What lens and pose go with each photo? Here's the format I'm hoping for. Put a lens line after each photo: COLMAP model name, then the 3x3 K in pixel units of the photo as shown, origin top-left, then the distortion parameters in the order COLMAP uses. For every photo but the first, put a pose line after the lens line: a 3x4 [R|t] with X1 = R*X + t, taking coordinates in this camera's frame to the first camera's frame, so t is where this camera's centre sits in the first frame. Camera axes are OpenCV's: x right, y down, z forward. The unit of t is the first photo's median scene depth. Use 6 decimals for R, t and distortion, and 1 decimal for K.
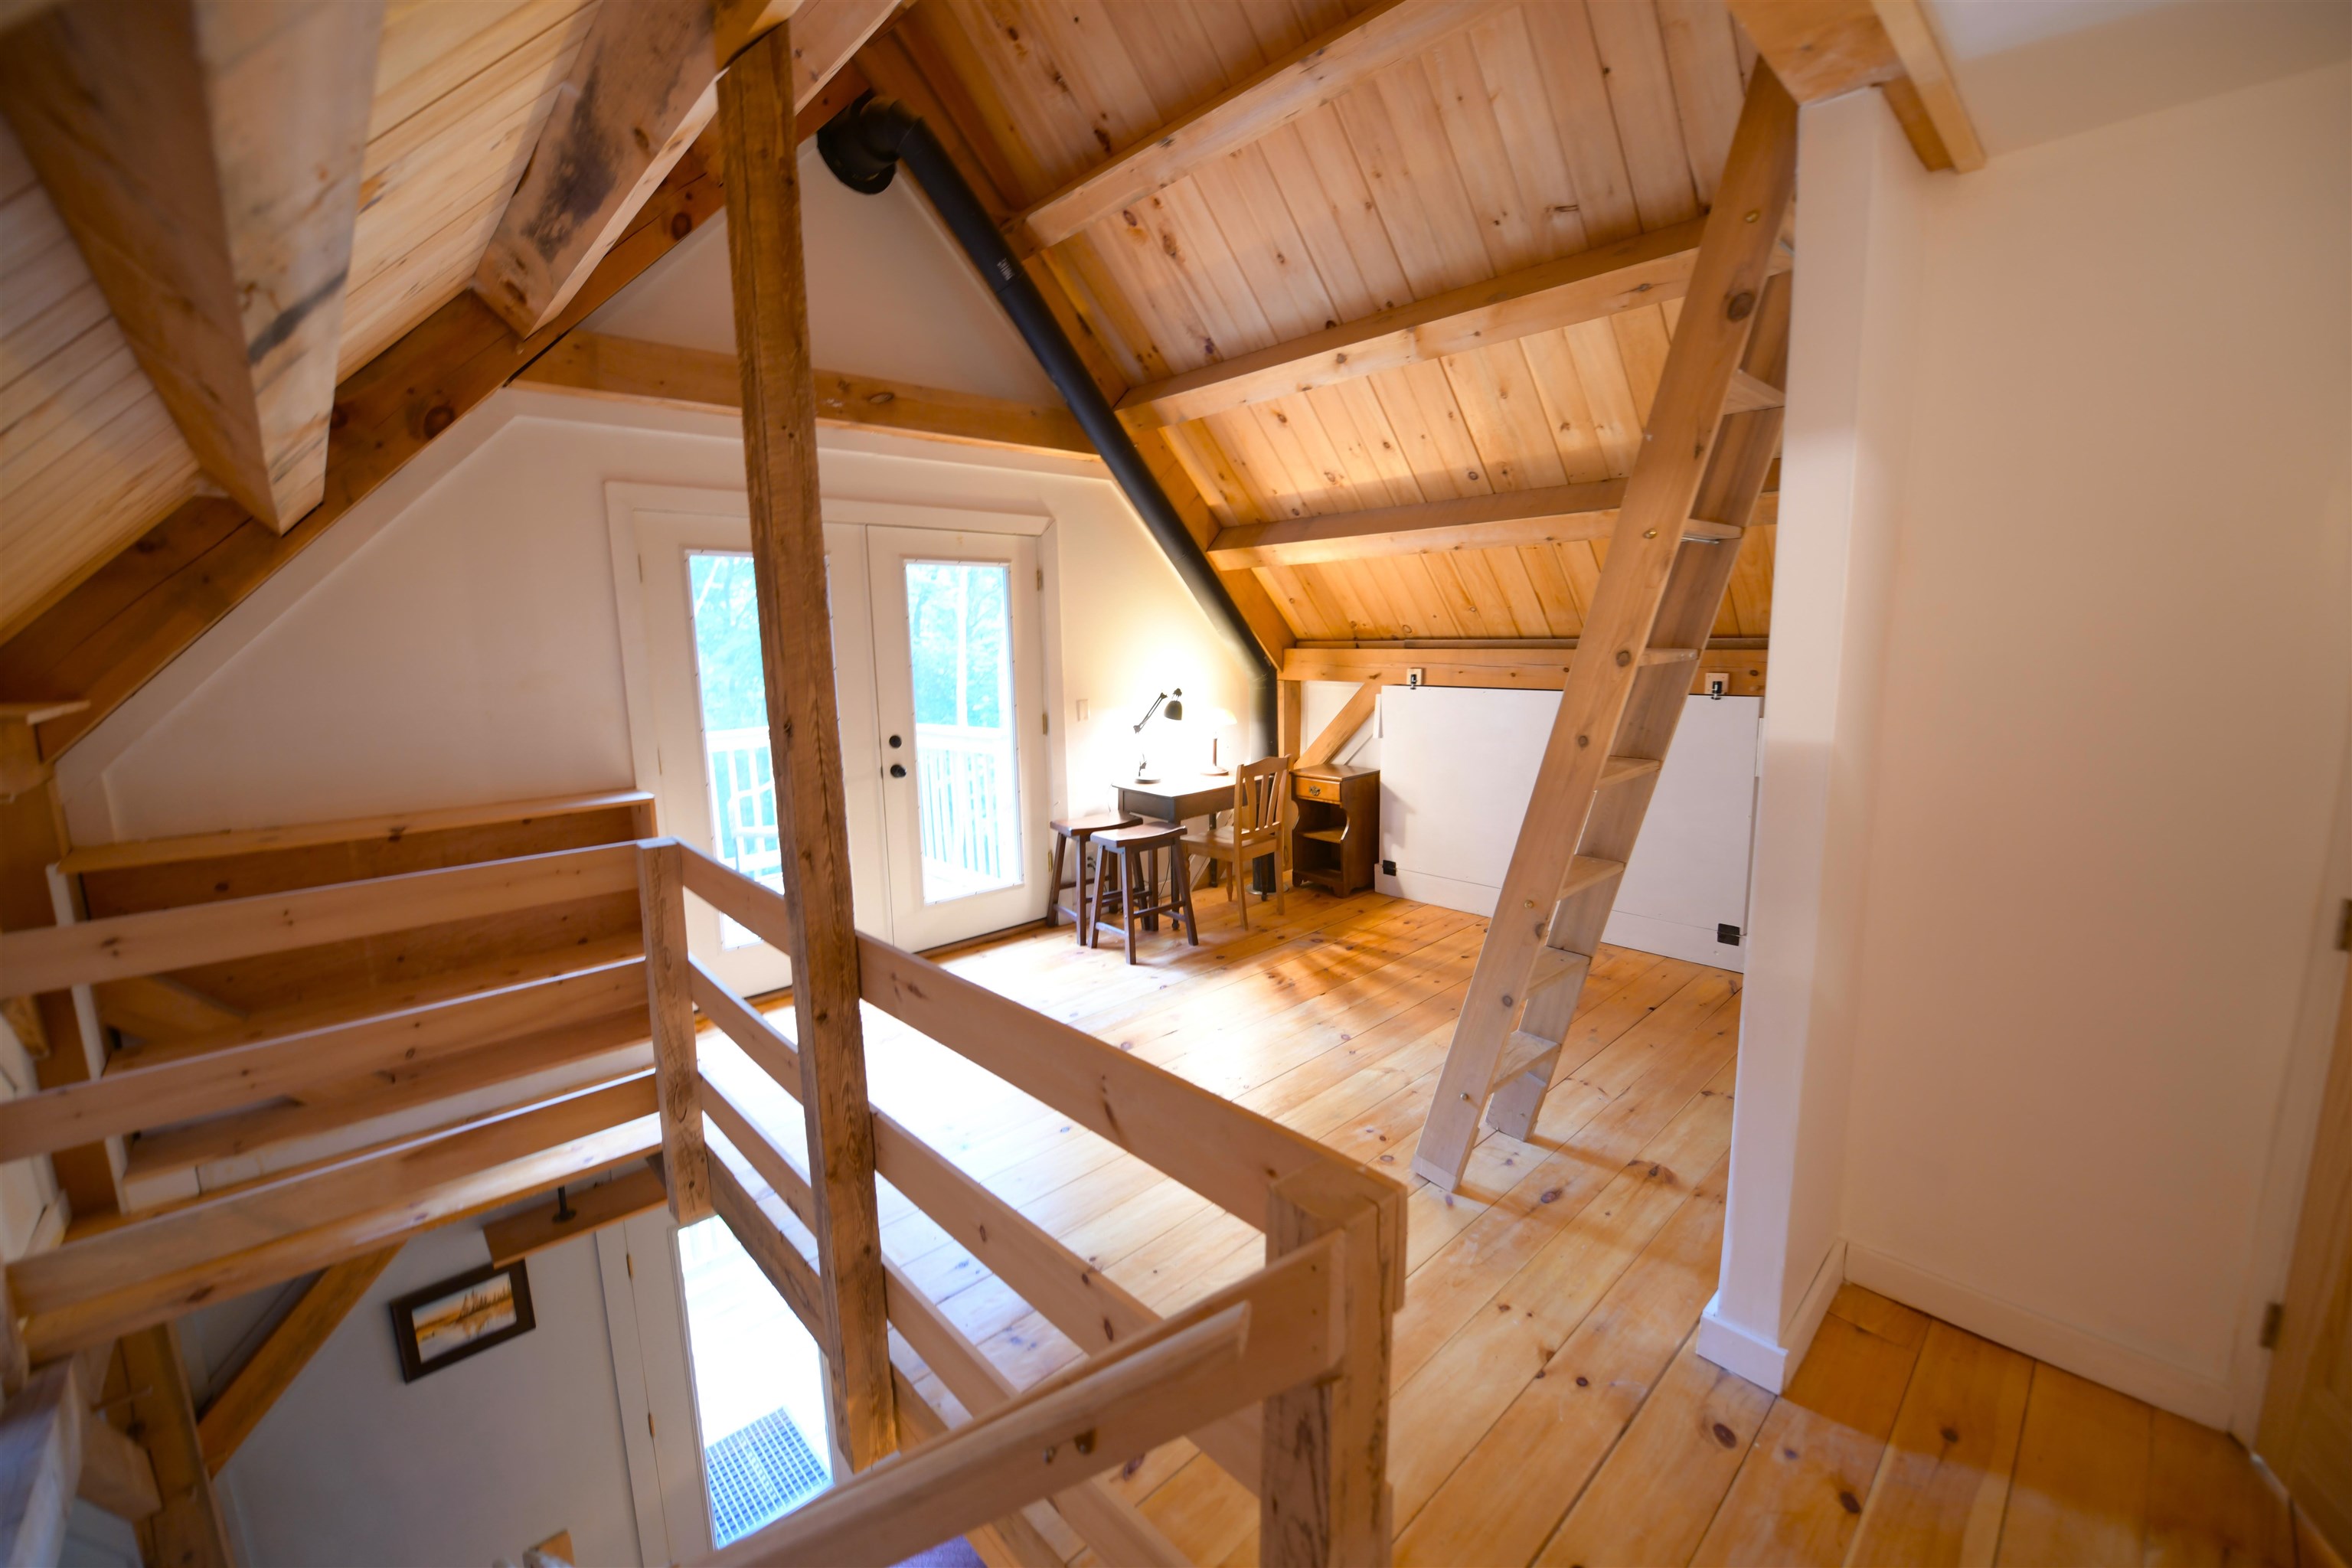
lens RADIAL K [[942.5, 0, 1177.8], [0, 942.5, 779.4], [0, 0, 1]] dist [-0.014795, -0.001995]
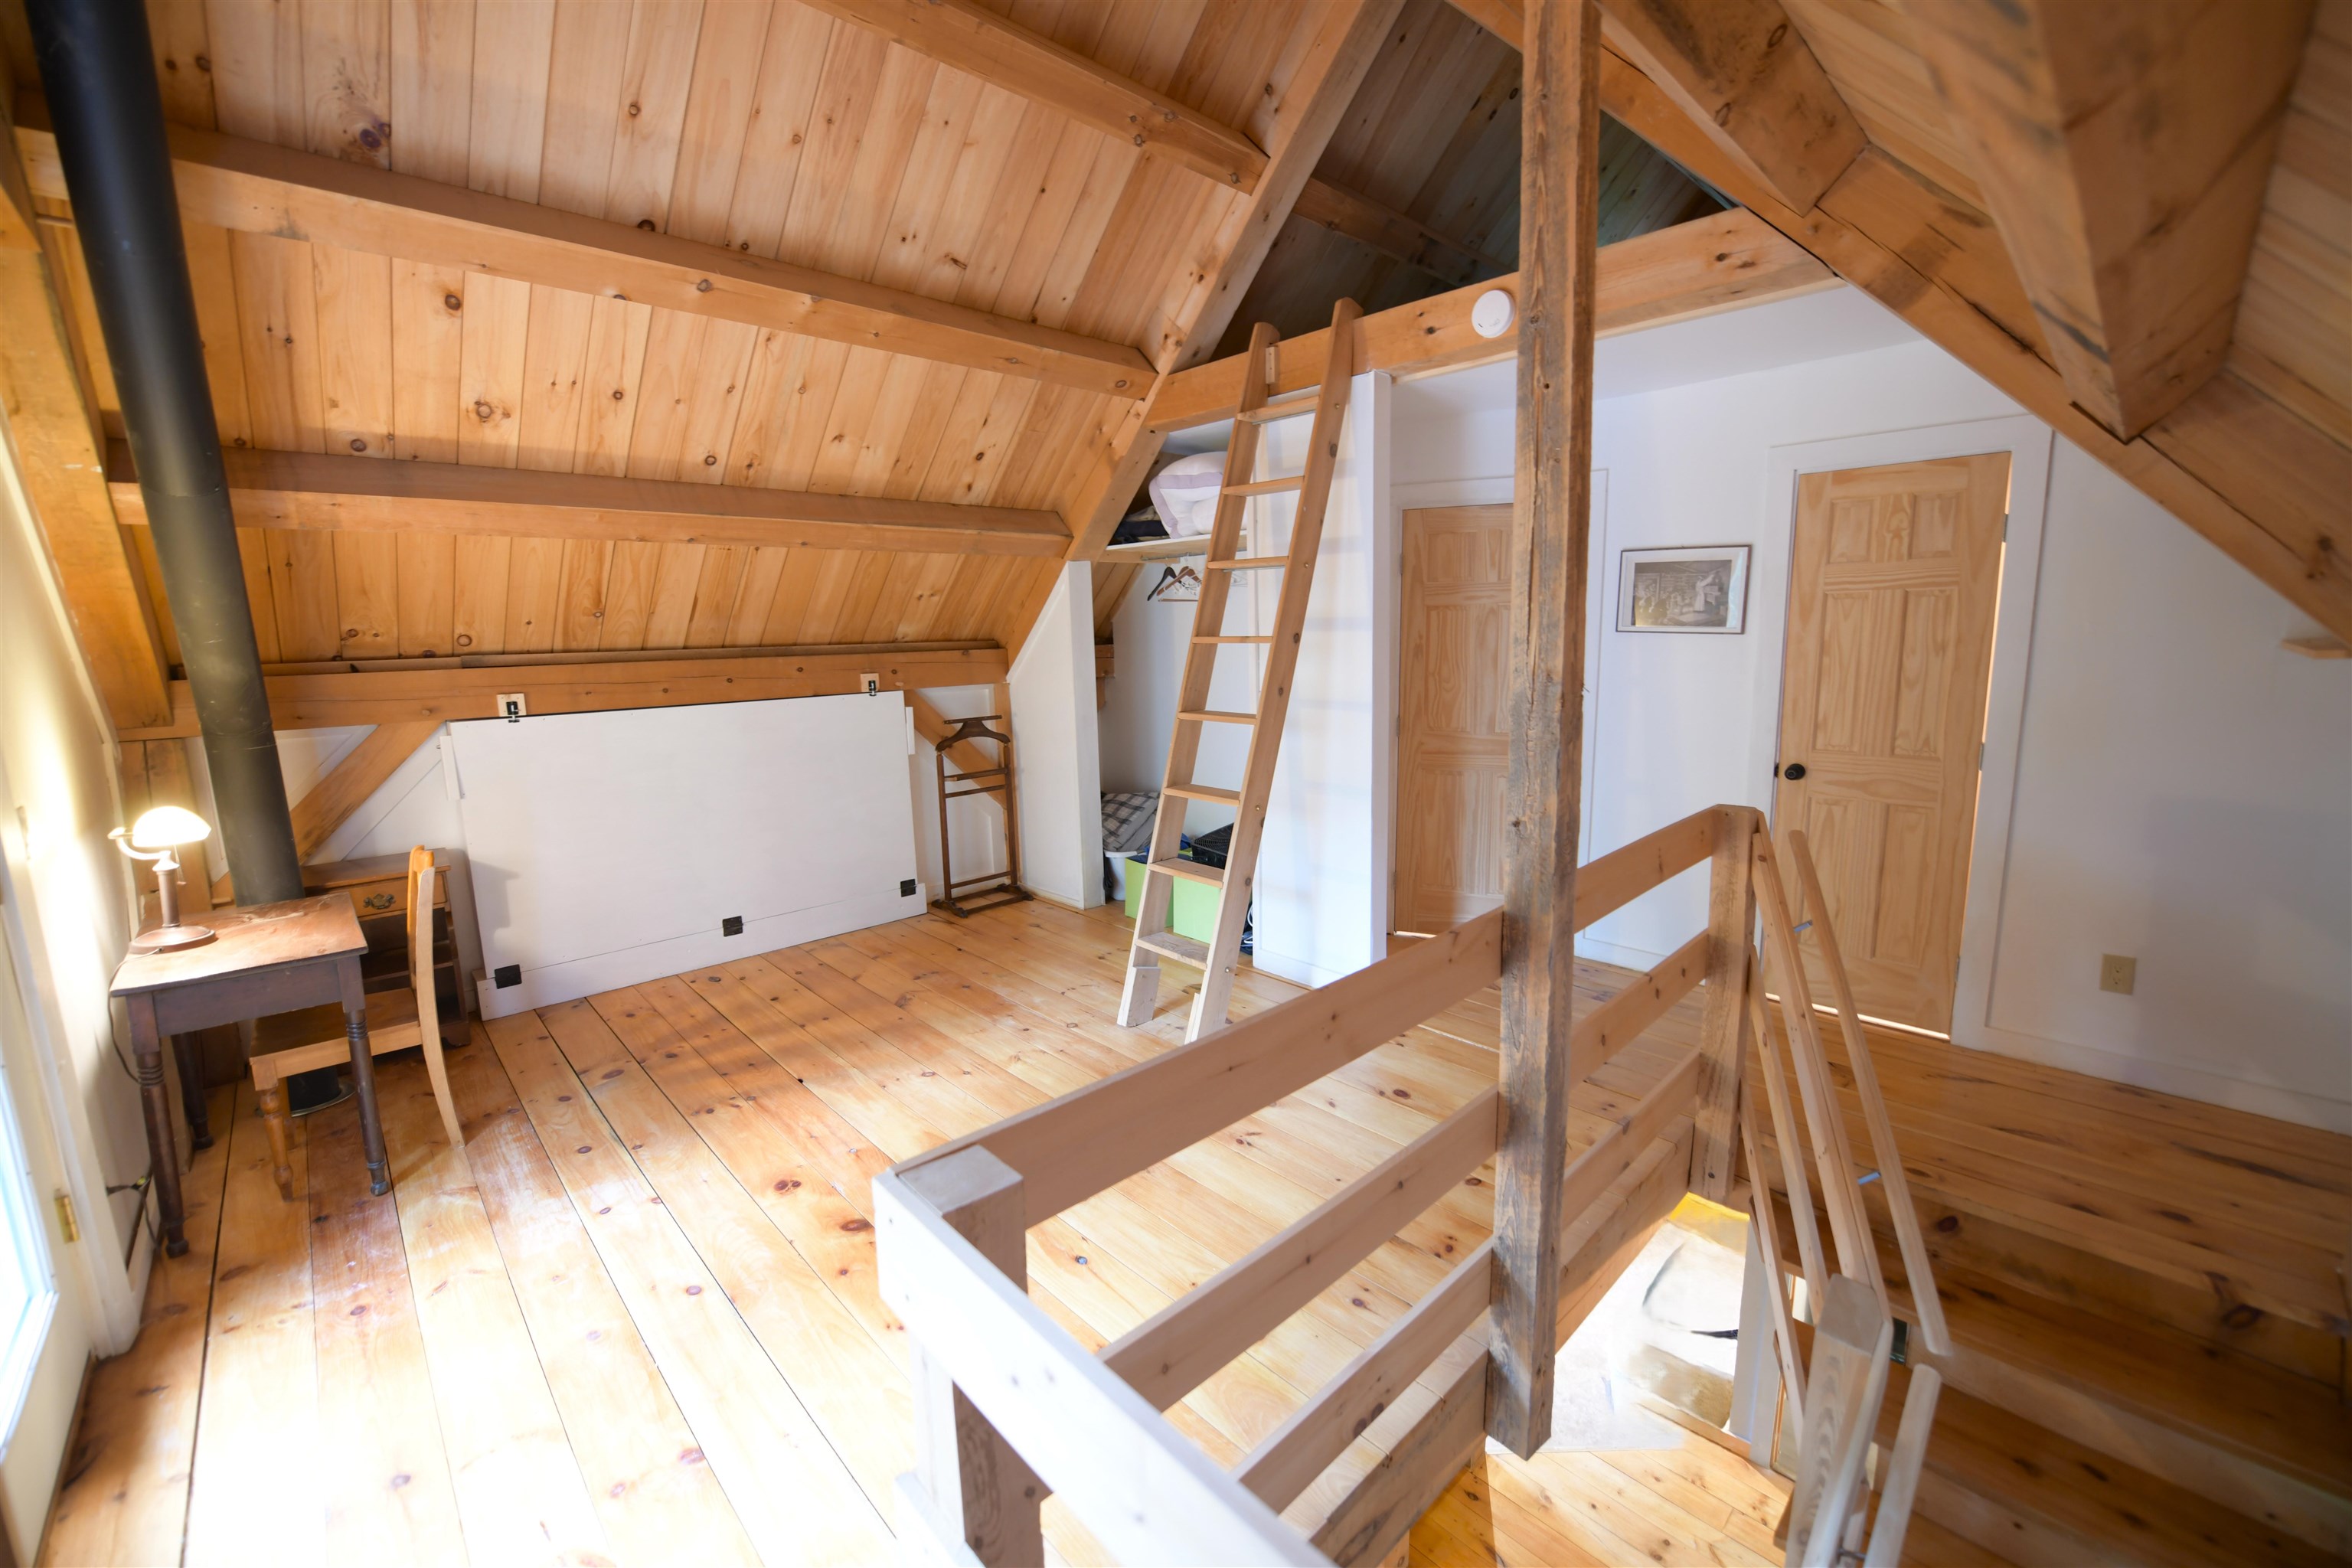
lens RADIAL K [[932.7, 0, 1181.5], [0, 932.7, 774.2], [0, 0, 1]] dist [-0.016275, -0.000368]
pose [[-0.009732, -0.138557, 0.990307, -0.590845], [0.172393, 0.975292, 0.138151, -0.082946], [-0.984980, 0.172066, 0.014395, 0.611247]]
